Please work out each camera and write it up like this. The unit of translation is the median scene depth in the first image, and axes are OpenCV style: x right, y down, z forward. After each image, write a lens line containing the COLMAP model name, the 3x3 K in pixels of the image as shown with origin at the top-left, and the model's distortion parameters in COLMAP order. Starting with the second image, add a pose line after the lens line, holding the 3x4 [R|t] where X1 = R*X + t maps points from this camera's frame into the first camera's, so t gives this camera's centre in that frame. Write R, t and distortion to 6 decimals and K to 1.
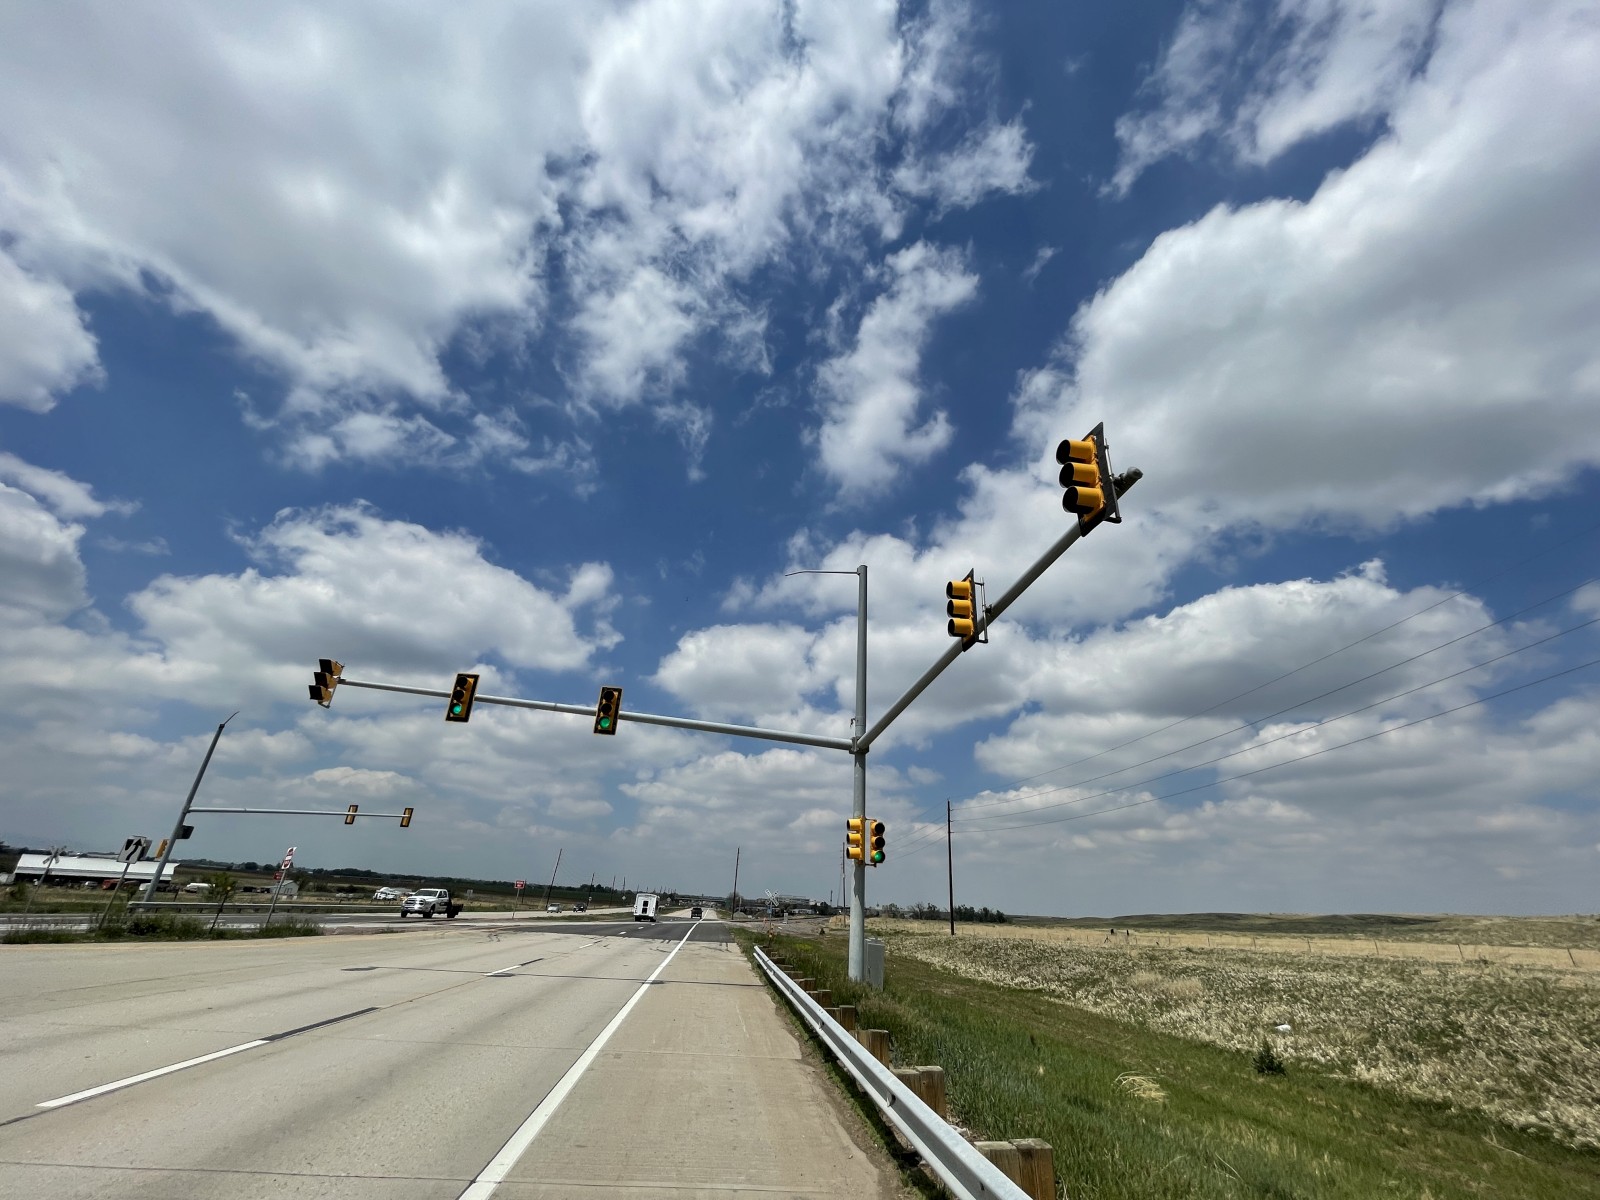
lens RADIAL K [[644.4, 0, 800.0], [0, 644.4, 600.0], [0, 0, 1]] dist [-0.002552, -0.000115]
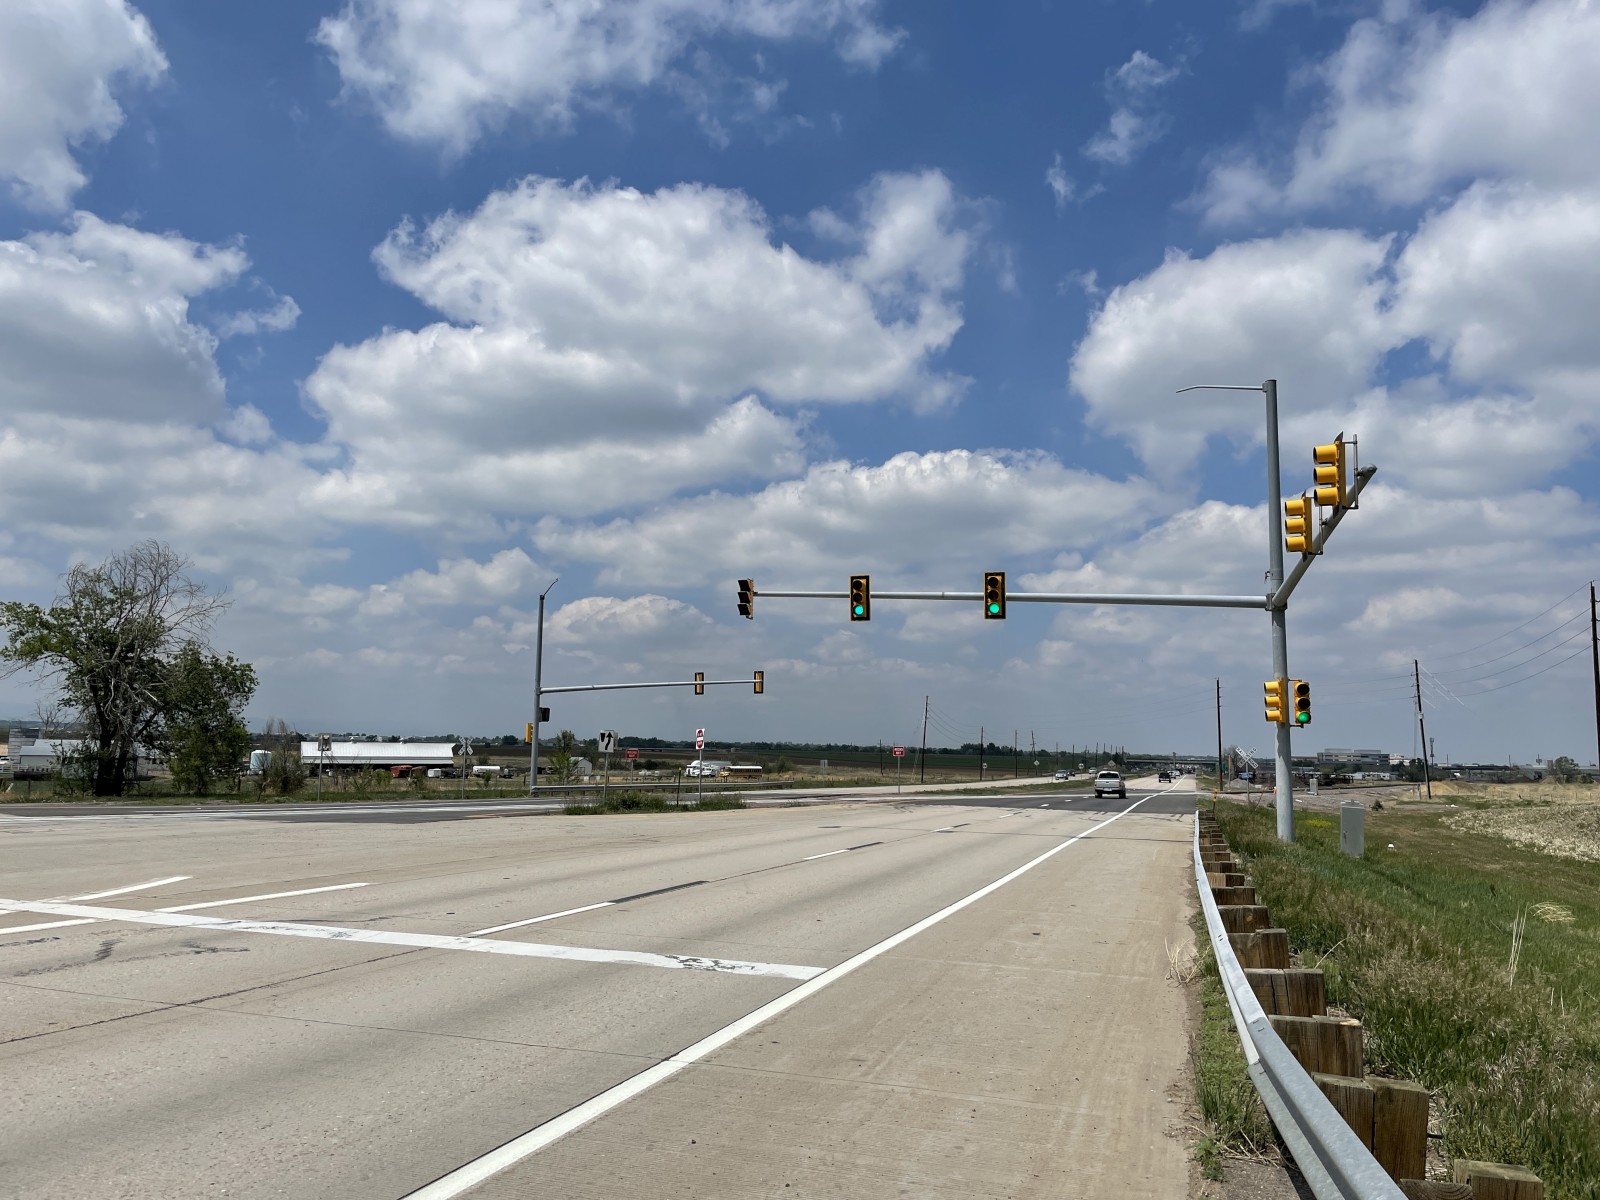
lens RADIAL K [[1210.8, 0, 800.0], [0, 1210.8, 600.0], [0, 0, 1]] dist [0.106941, -0.138836]
pose [[0.906958, -0.089062, -0.411699, 0.077875], [0.207366, 0.945153, 0.252357, -0.137327], [0.366643, -0.314250, 0.875682, -0.292532]]
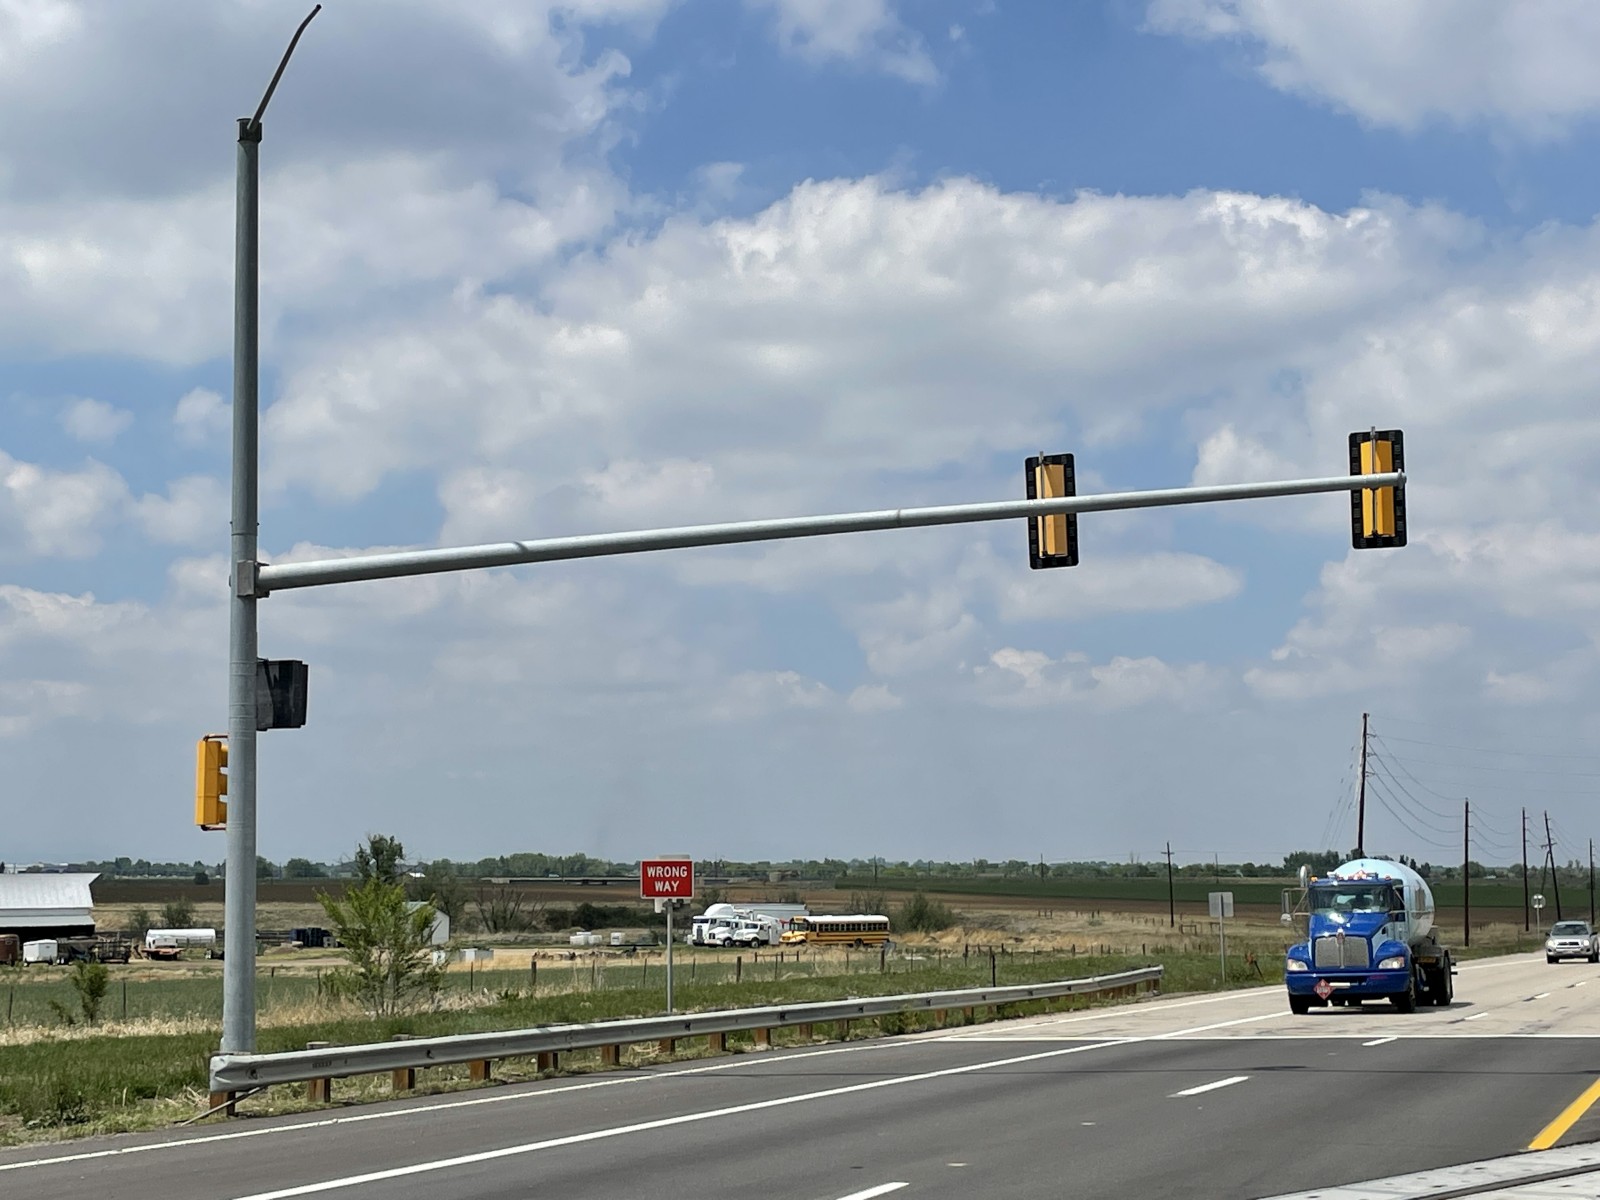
lens RADIAL K [[2725.6, 0, 800.0], [0, 2725.6, 600.0], [0, 0, 1]] dist [0.134730, -0.180600]
pose [[0.889485, -0.103328, -0.445128, -0.444456], [0.241190, 0.933522, 0.265262, 0.154330], [0.388128, -0.343307, 0.855276, 0.370972]]
